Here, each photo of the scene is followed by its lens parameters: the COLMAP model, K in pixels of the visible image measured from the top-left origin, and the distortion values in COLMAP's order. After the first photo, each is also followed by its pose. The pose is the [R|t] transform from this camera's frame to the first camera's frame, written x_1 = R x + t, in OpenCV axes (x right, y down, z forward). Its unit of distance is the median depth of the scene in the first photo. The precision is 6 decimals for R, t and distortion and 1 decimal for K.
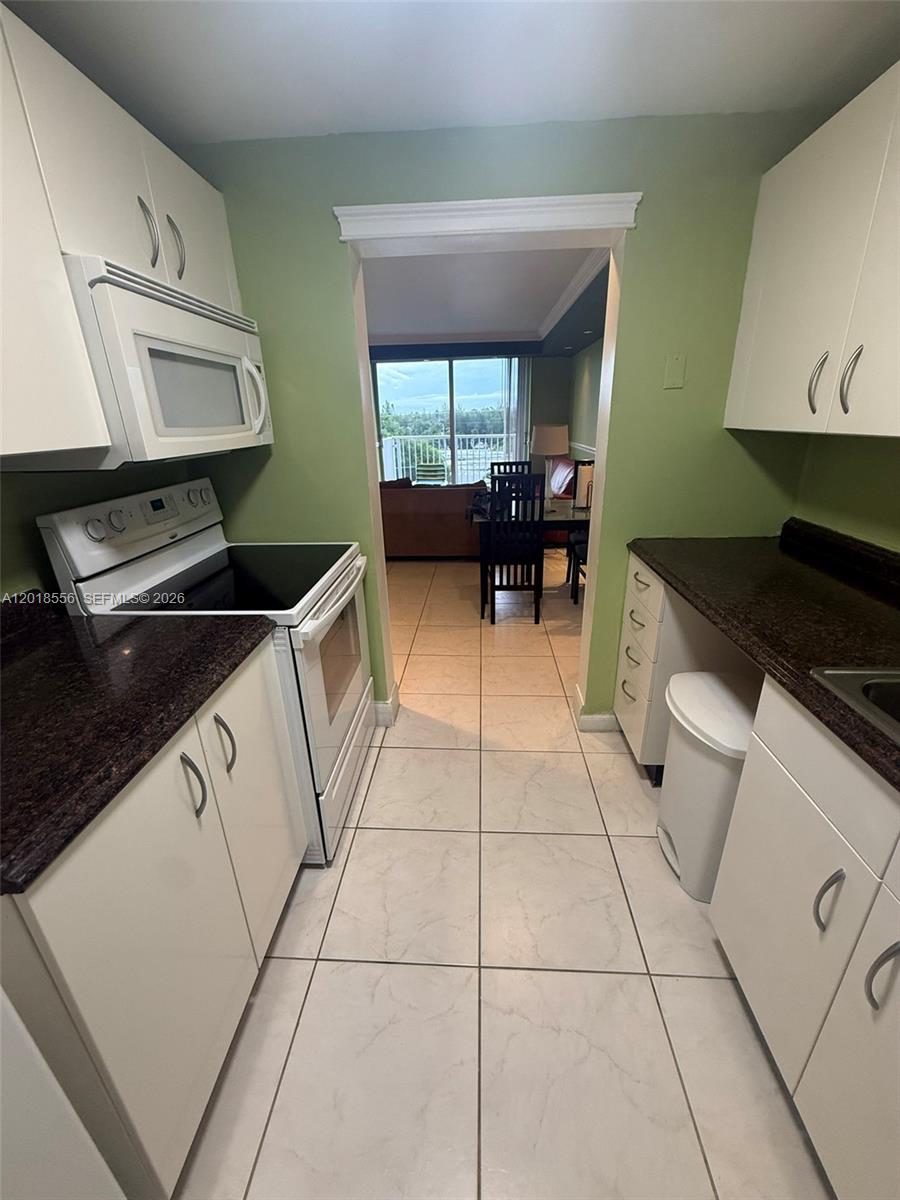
lens RADIAL K [[478.8, 0, 452.7], [0, 478.8, 598.8], [0, 0, 1]] dist [0.000172, -0.000522]
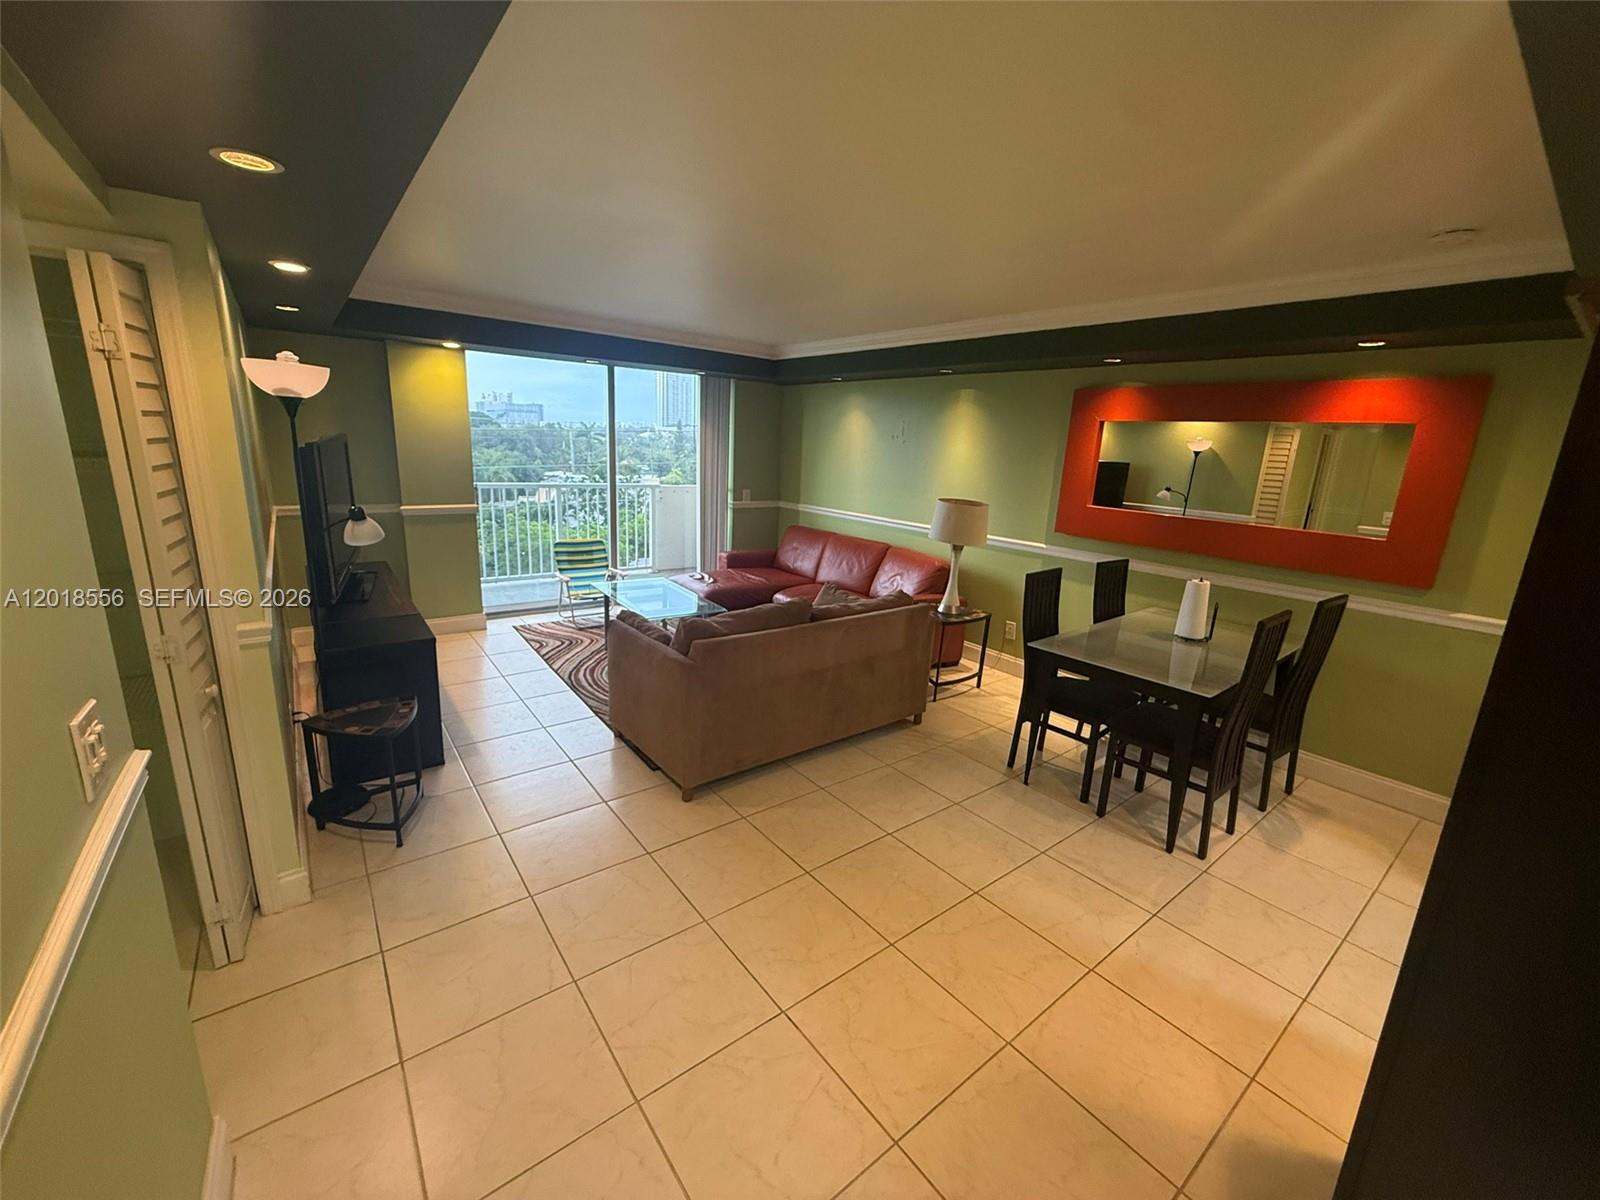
lens RADIAL K [[638.4, 0, 797.6], [0, 638.4, 597.6], [0, 0, 1]] dist [0.000172, -0.000522]
pose [[0.754123, -0.097480, 0.649458, -1.677632], [0.173013, 0.983477, -0.053281, -0.667905], [-0.633534, 0.152545, 0.758528, 1.475890]]
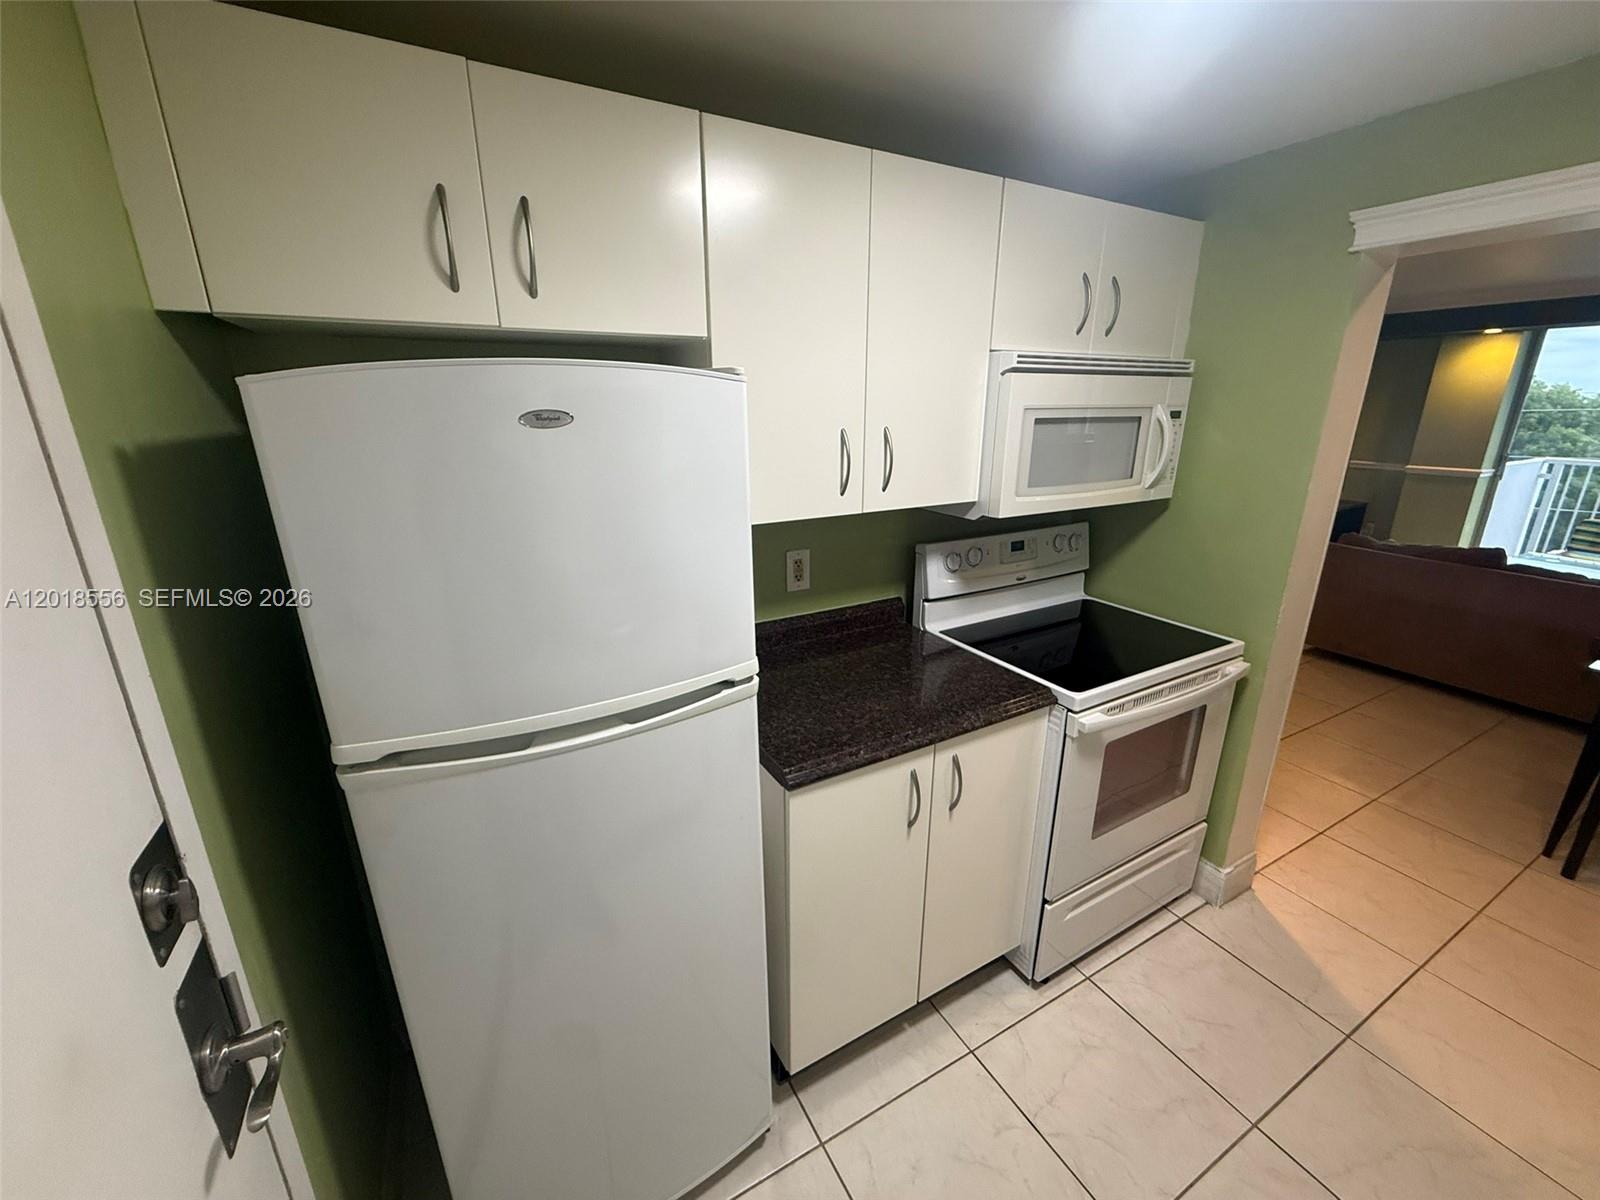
lens RADIAL K [[638.4, 0, 797.6], [0, 638.4, 597.6], [0, 0, 1]] dist [0.000172, -0.000522]
pose [[0.529411, 0.269298, -0.804489, 0.252618], [-0.312592, 0.943483, 0.110117, -0.094863], [0.788676, 0.193179, 0.583671, -0.137483]]
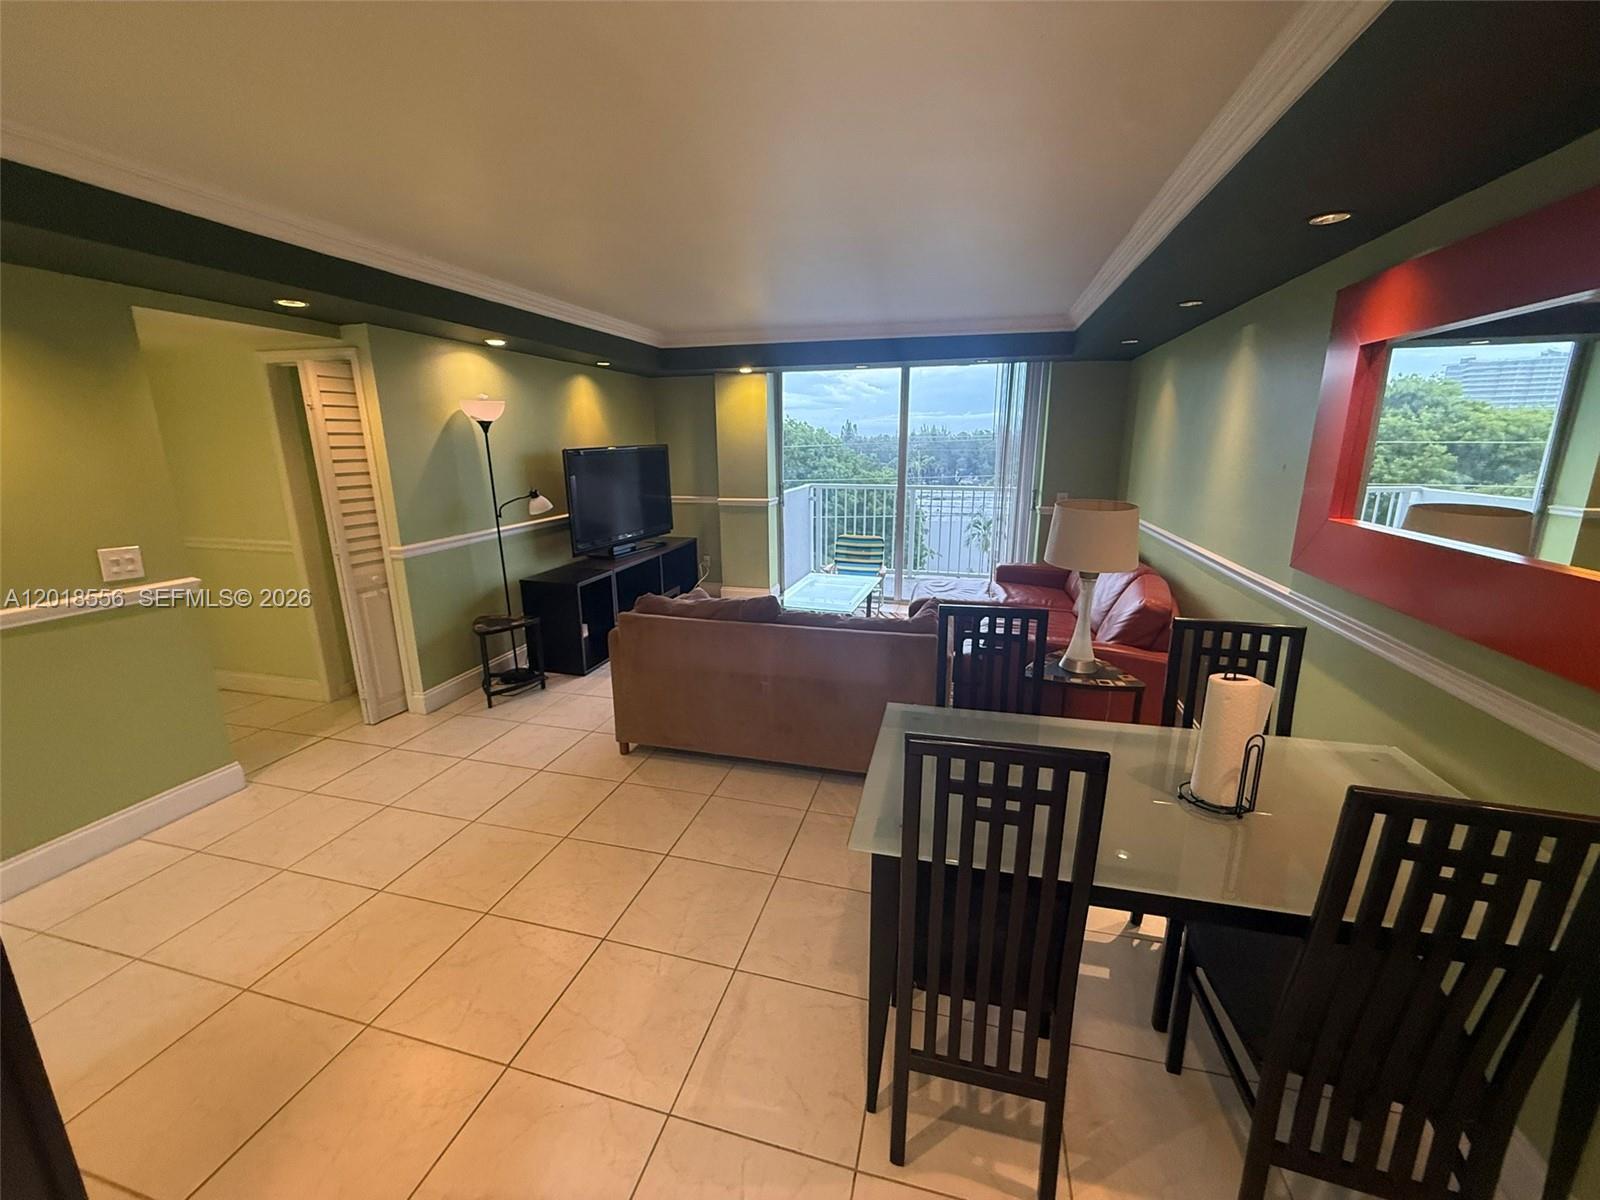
lens RADIAL K [[638.4, 0, 797.6], [0, 638.4, 597.6], [0, 0, 1]] dist [0.000172, -0.000522]
pose [[0.978886, 0.066053, -0.193443, 0.167681], [-0.089082, 0.989608, -0.112870, -0.561624], [0.183977, 0.127719, 0.974597, 1.180236]]
